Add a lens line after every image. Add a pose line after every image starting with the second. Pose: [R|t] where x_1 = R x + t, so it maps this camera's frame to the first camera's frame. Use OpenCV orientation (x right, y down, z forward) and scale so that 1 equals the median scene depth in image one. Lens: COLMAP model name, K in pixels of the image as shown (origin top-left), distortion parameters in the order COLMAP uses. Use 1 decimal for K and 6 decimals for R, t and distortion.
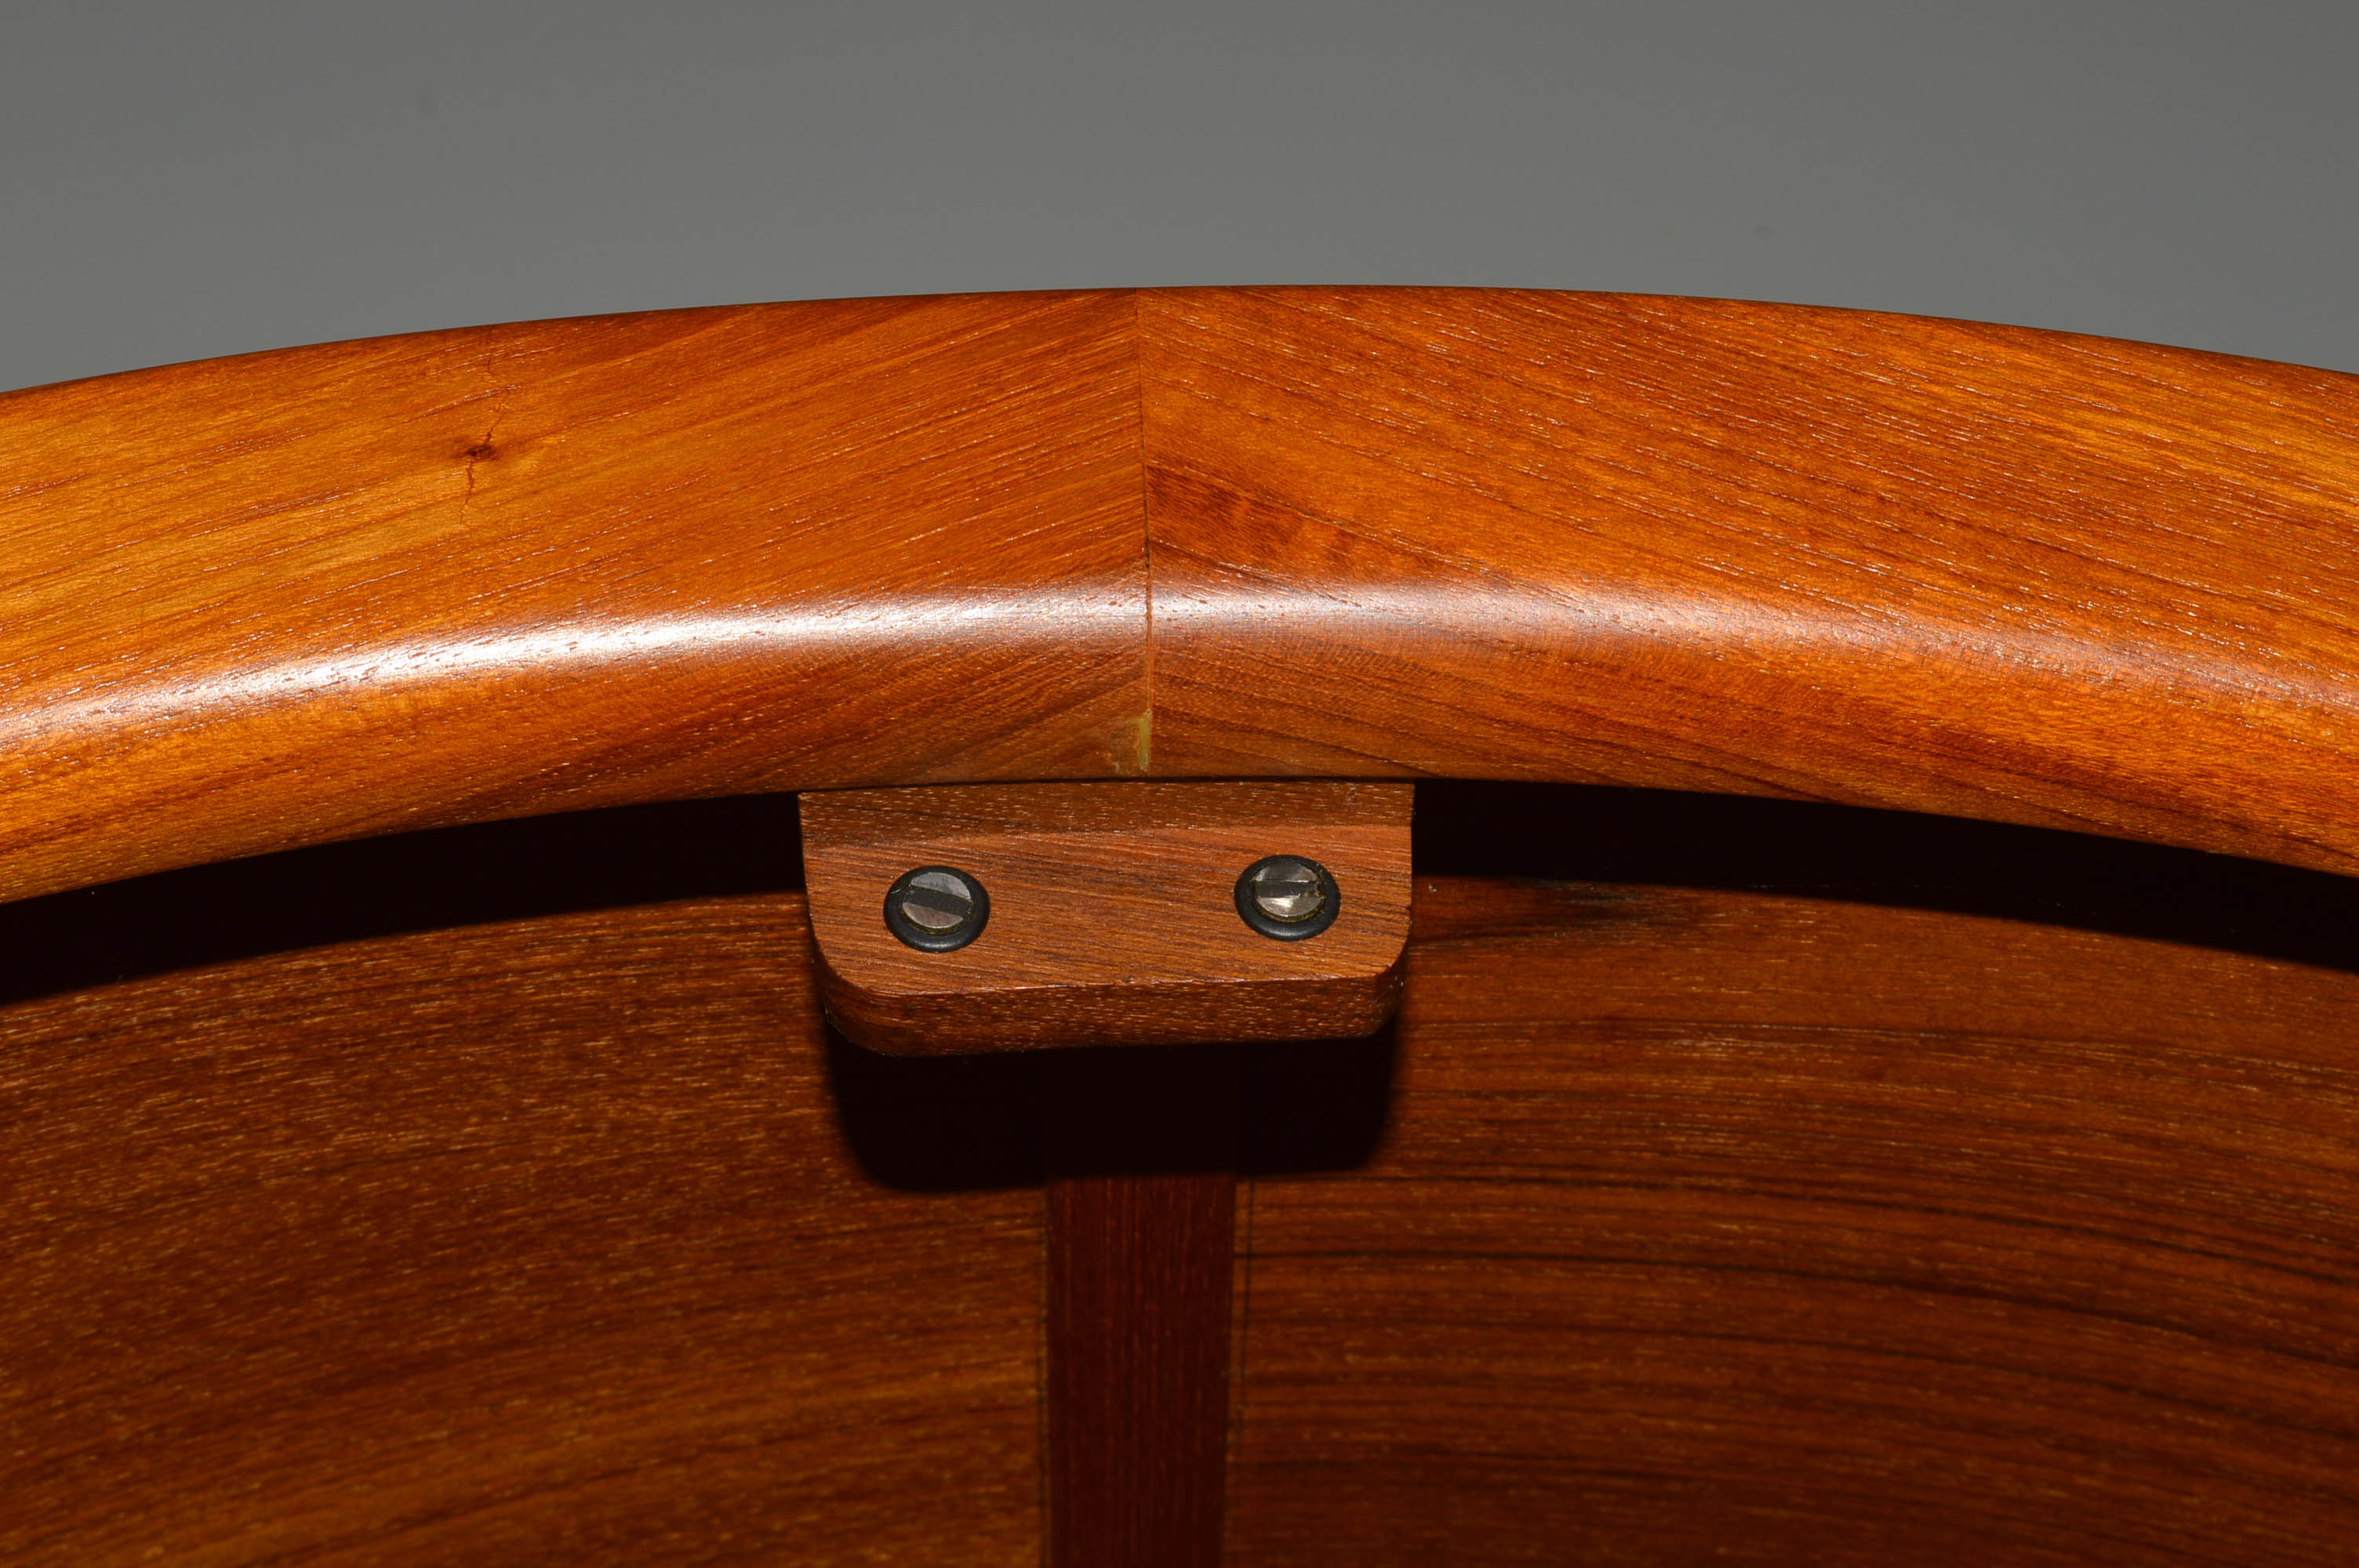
lens RADIAL K [[4786.0, 0, 1179.5], [0, 4786.0, 784.0], [0, 0, 1]] dist [-0.000099, 0.094425]
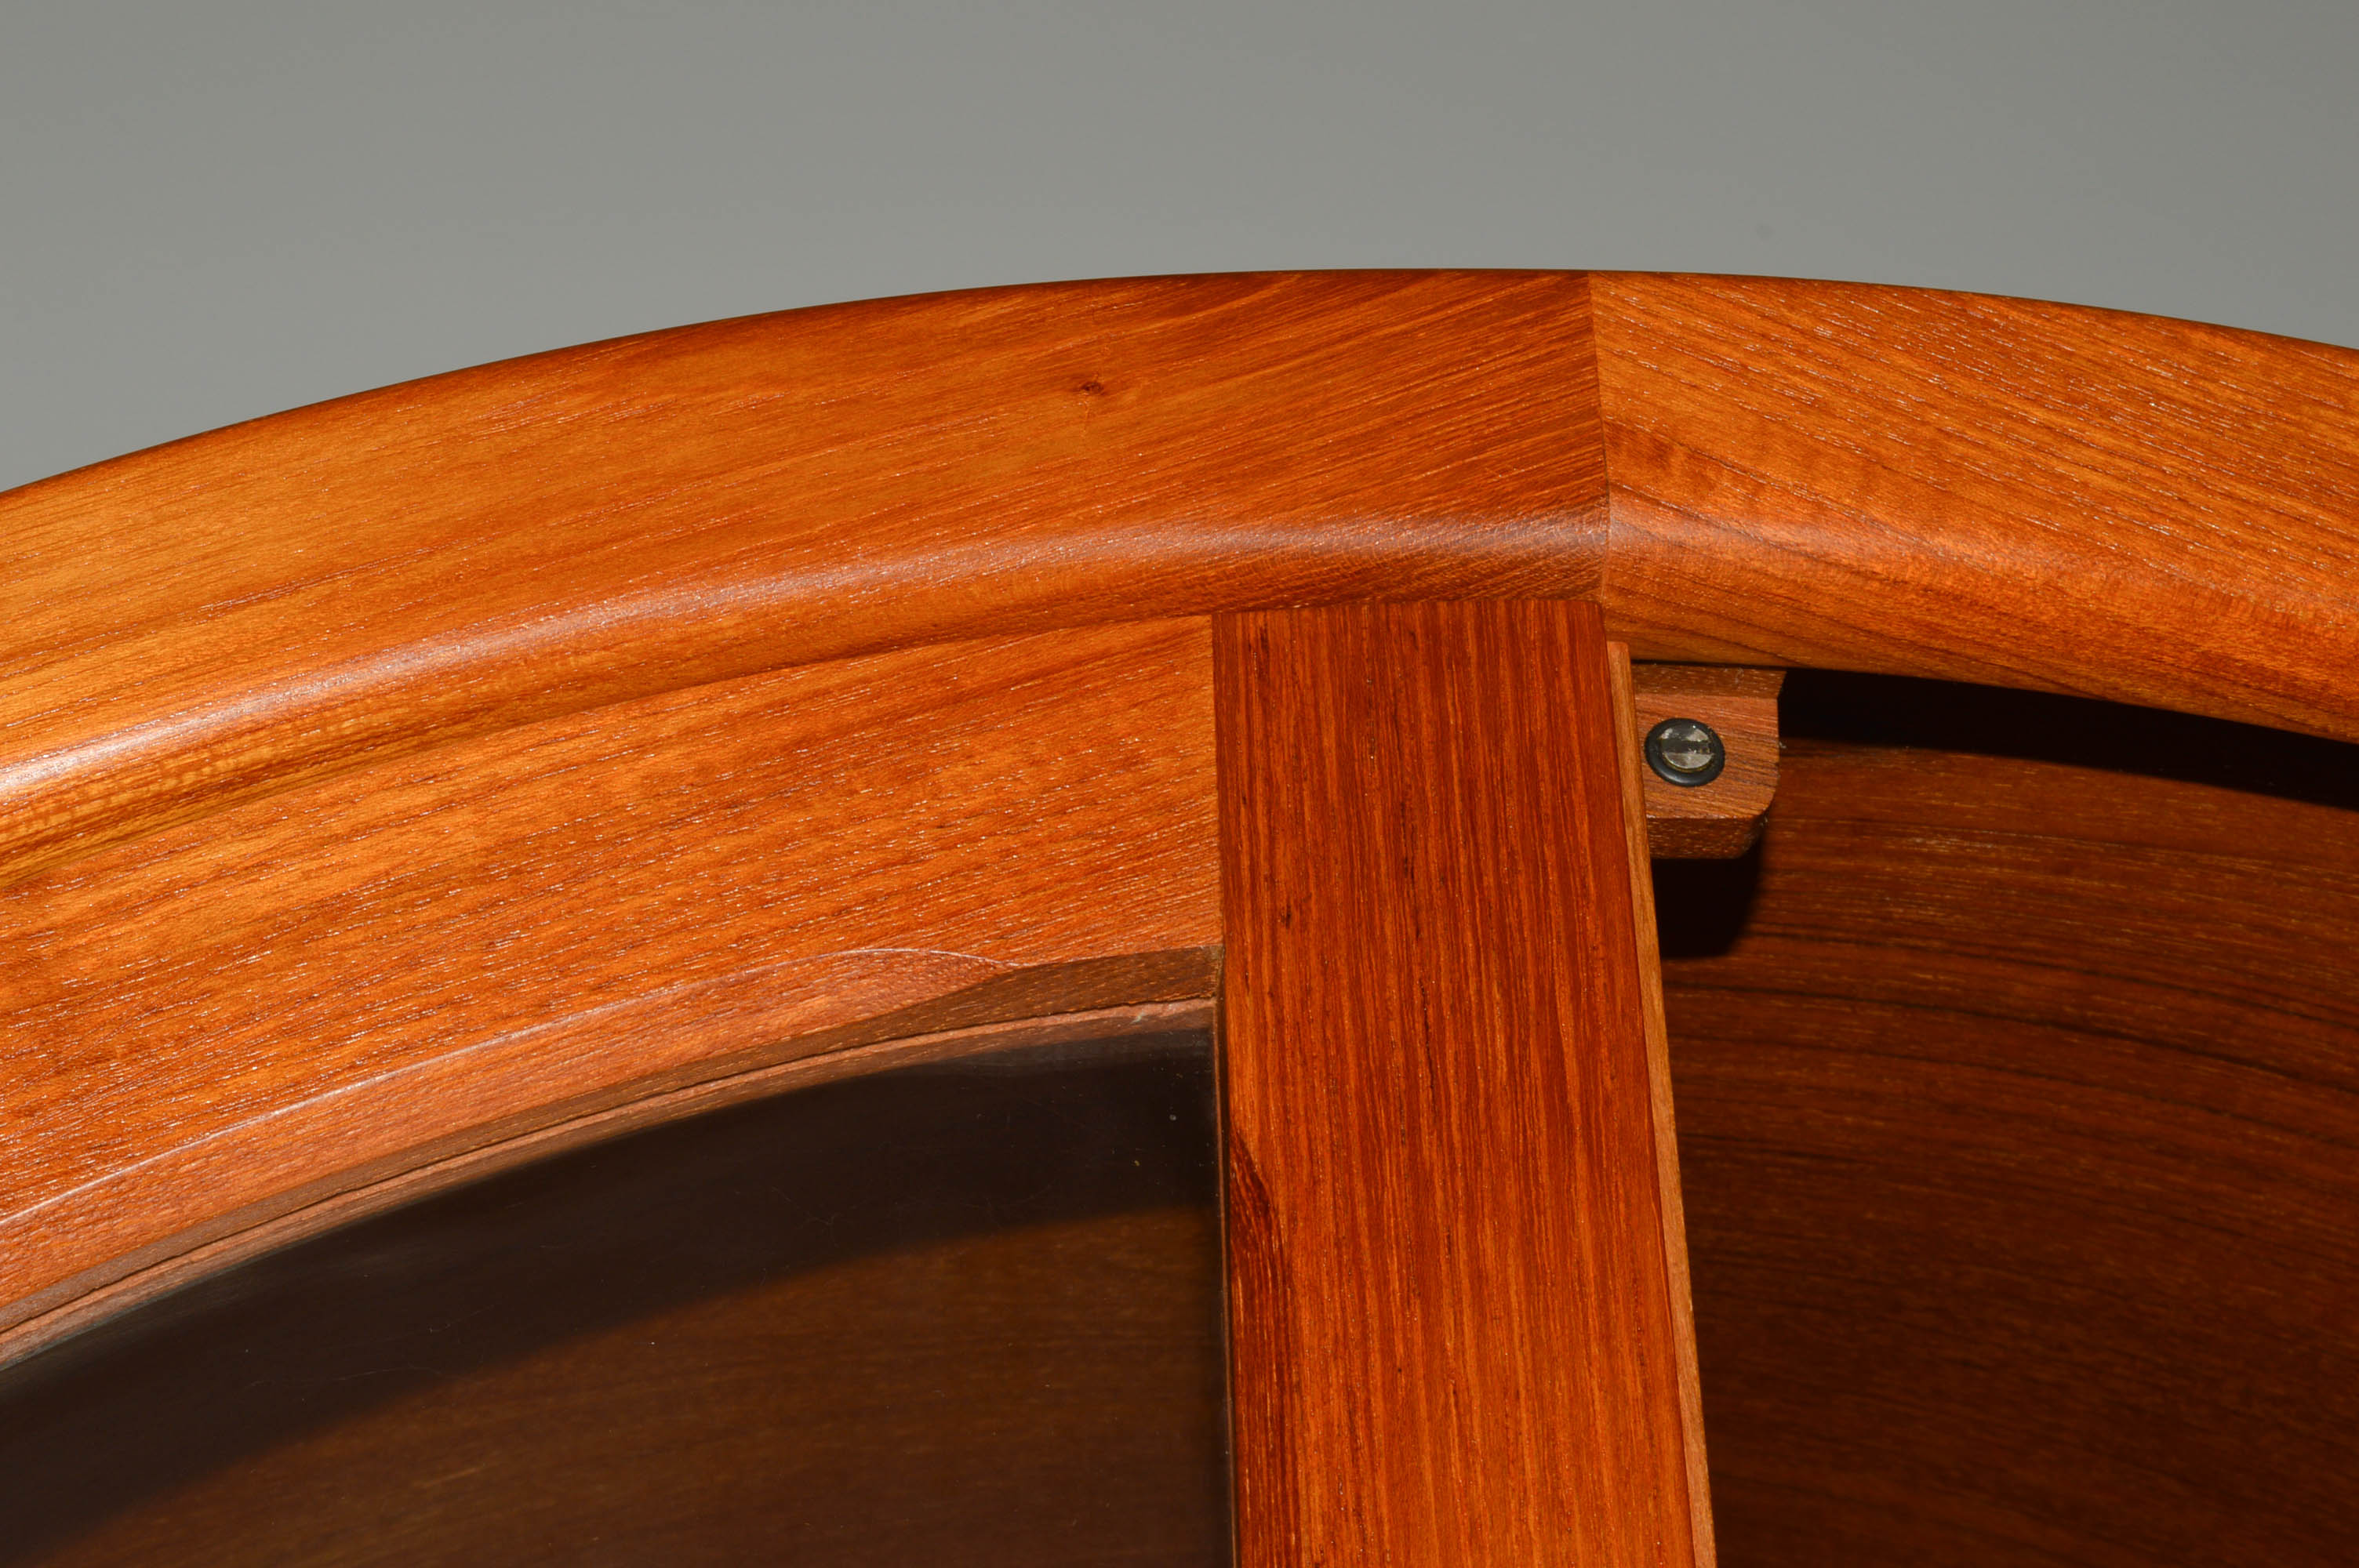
lens RADIAL K [[4569.0, 0, 1179.5], [0, 4569.0, 784.0], [0, 0, 1]] dist [0.021498, -0.075396]
pose [[0.998332, 0.042134, 0.039483, -0.134991], [-0.045801, 0.994220, 0.097106, -0.067825], [-0.035163, -0.098752, 0.994491, -0.192633]]
